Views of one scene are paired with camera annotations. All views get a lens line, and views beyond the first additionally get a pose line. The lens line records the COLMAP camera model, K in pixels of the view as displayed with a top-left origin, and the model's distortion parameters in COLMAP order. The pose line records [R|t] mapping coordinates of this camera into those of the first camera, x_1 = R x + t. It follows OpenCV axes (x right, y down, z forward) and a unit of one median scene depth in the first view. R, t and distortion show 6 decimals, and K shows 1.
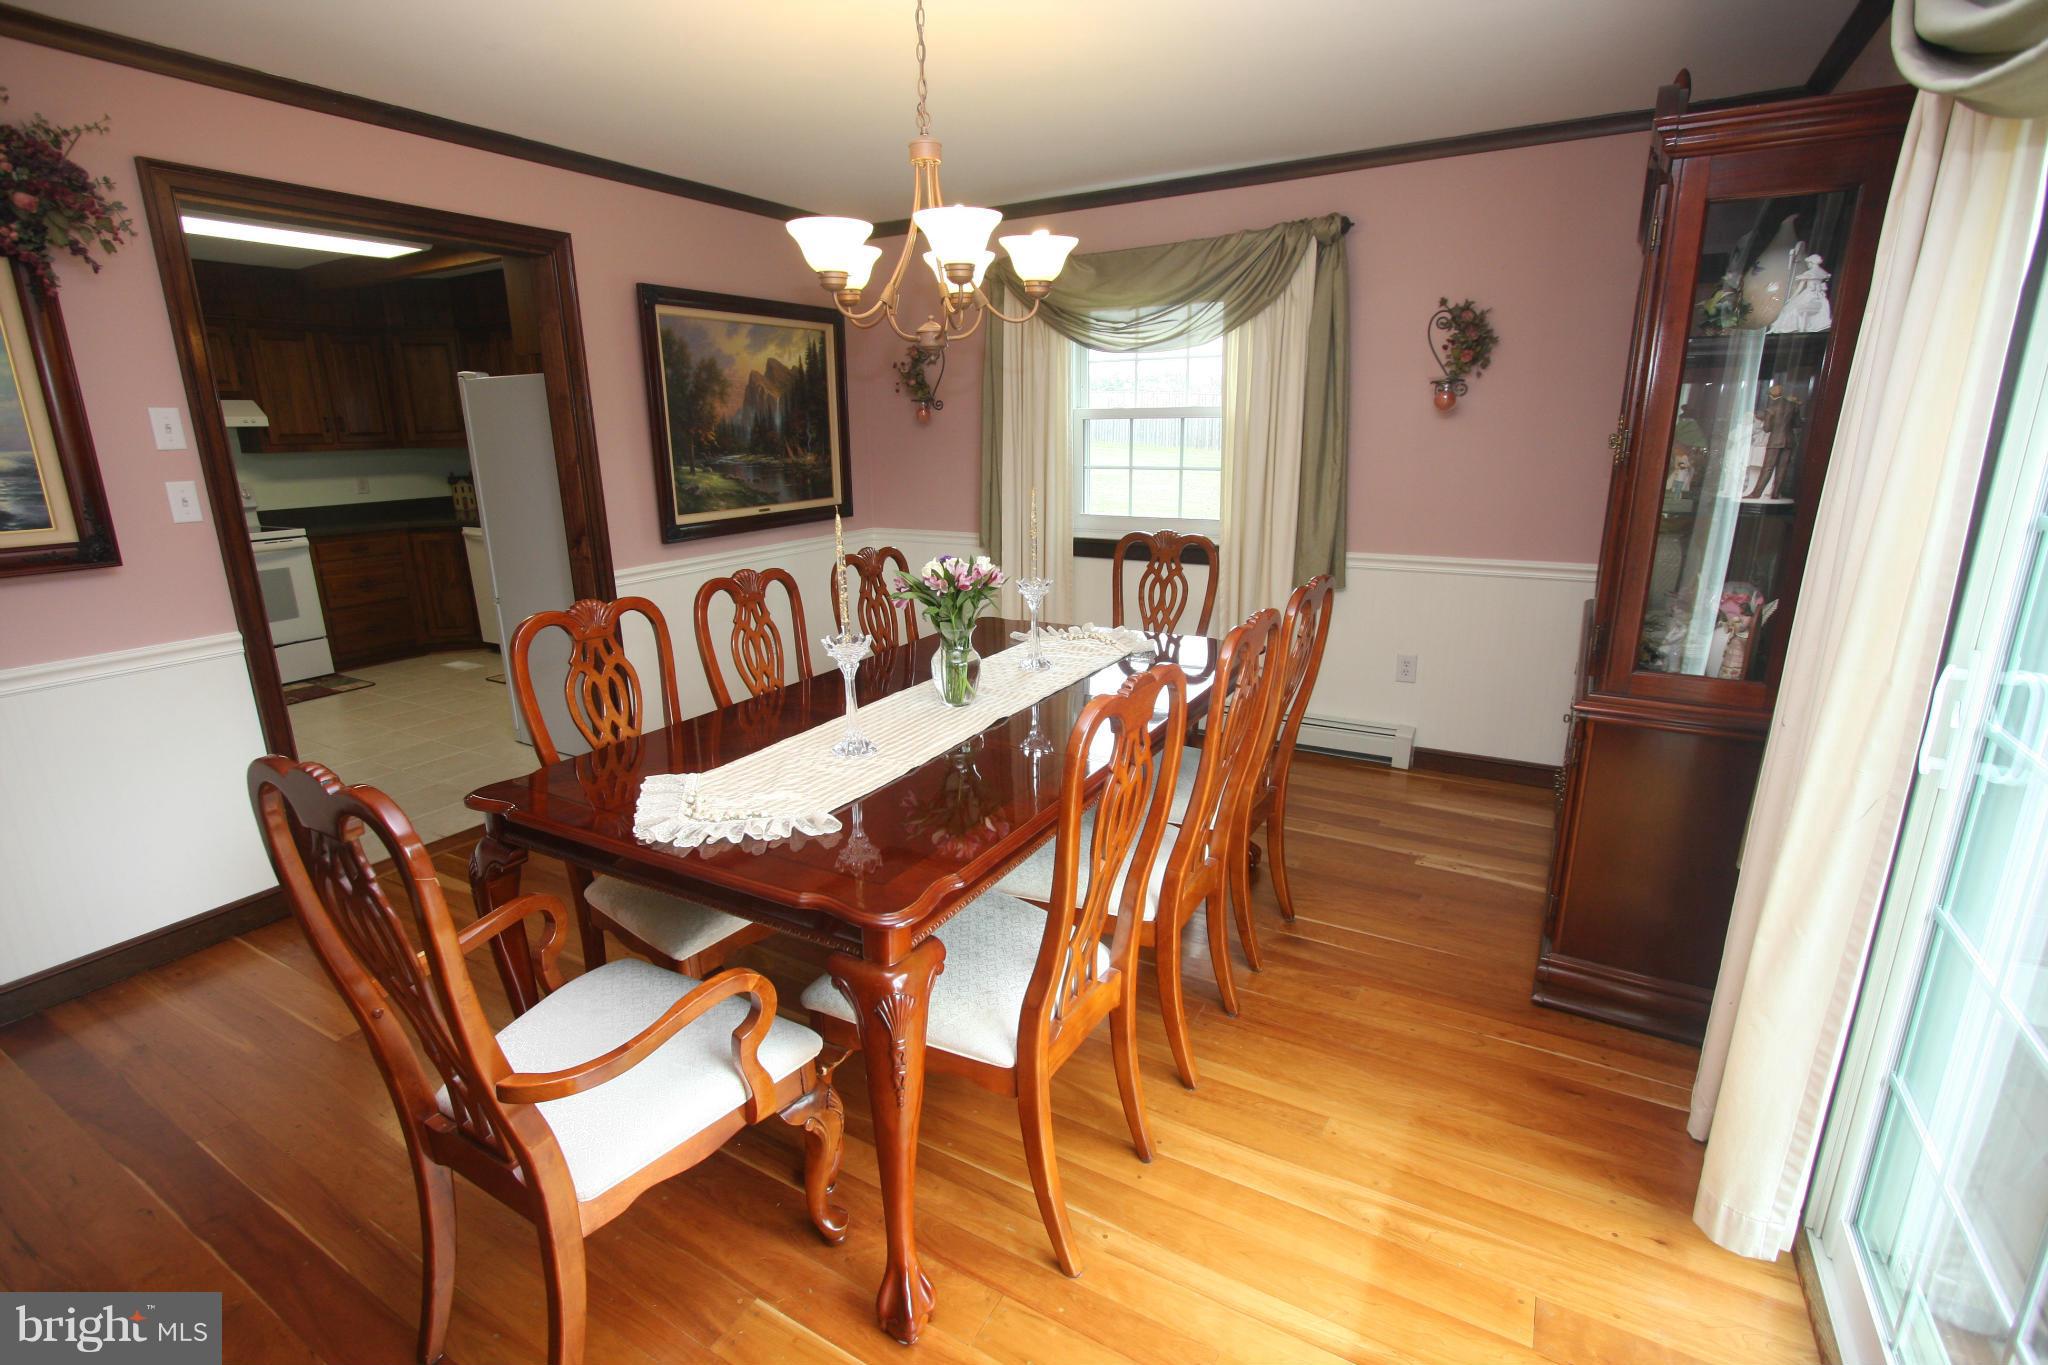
lens RADIAL K [[940.8, 0, 1023.4], [0, 940.8, 671.9], [0, 0, 1]] dist [-0.013023, -0.000266]
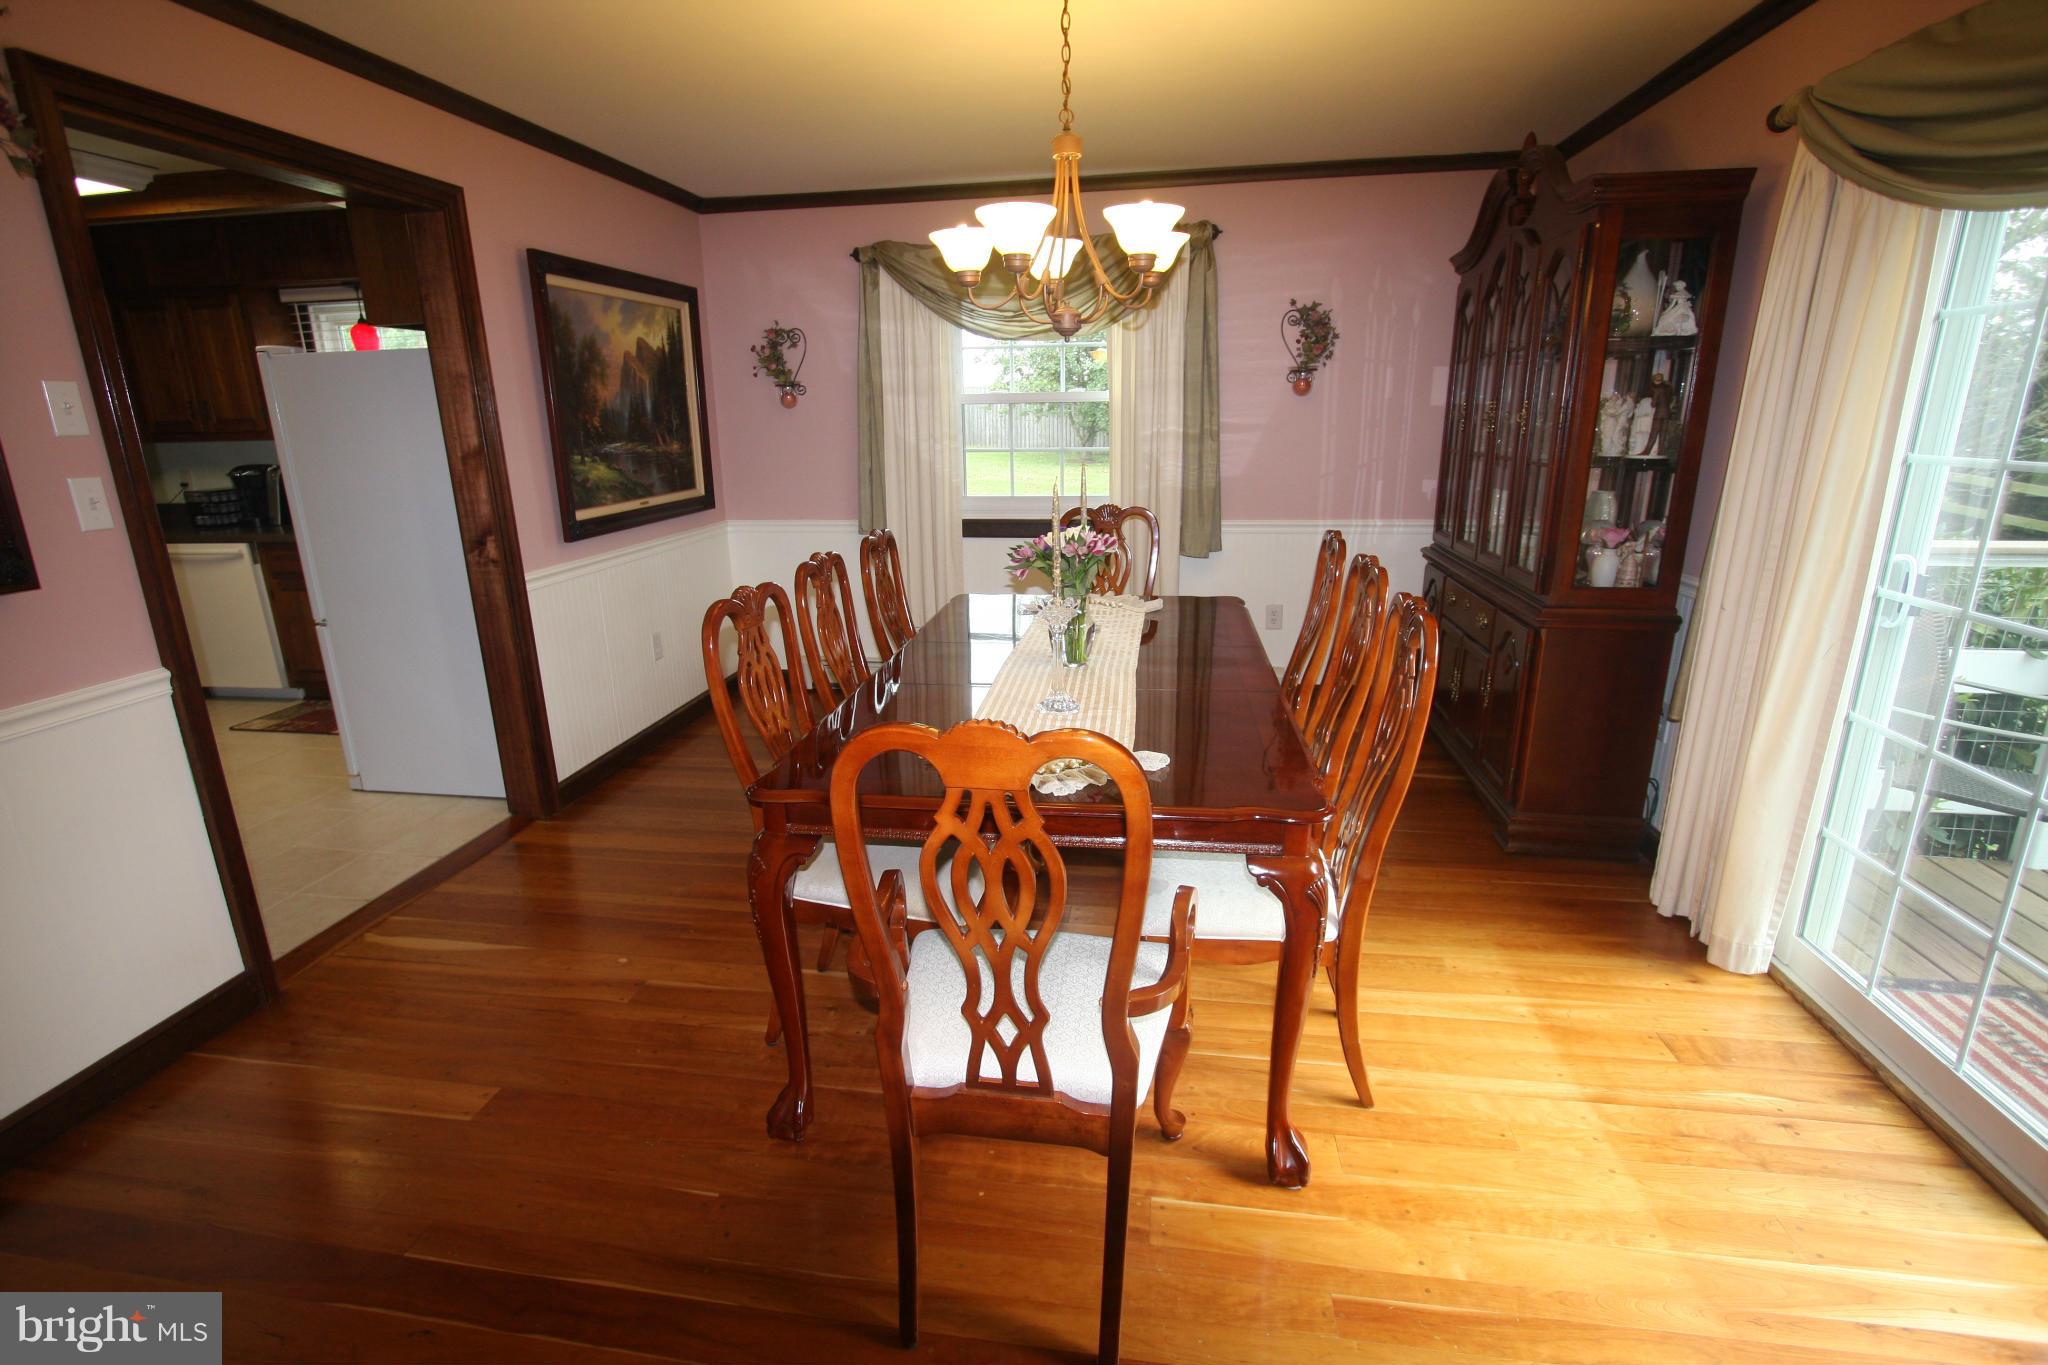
lens RADIAL K [[947.7, 0, 1010.8], [0, 947.7, 683.3], [0, 0, 1]] dist [-0.019630, 0.001606]
pose [[0.934778, -0.099854, 0.340909, -0.297793], [0.094401, 0.995001, 0.032592, 0.008025], [-0.342459, 0.001716, 0.939531, 0.007756]]
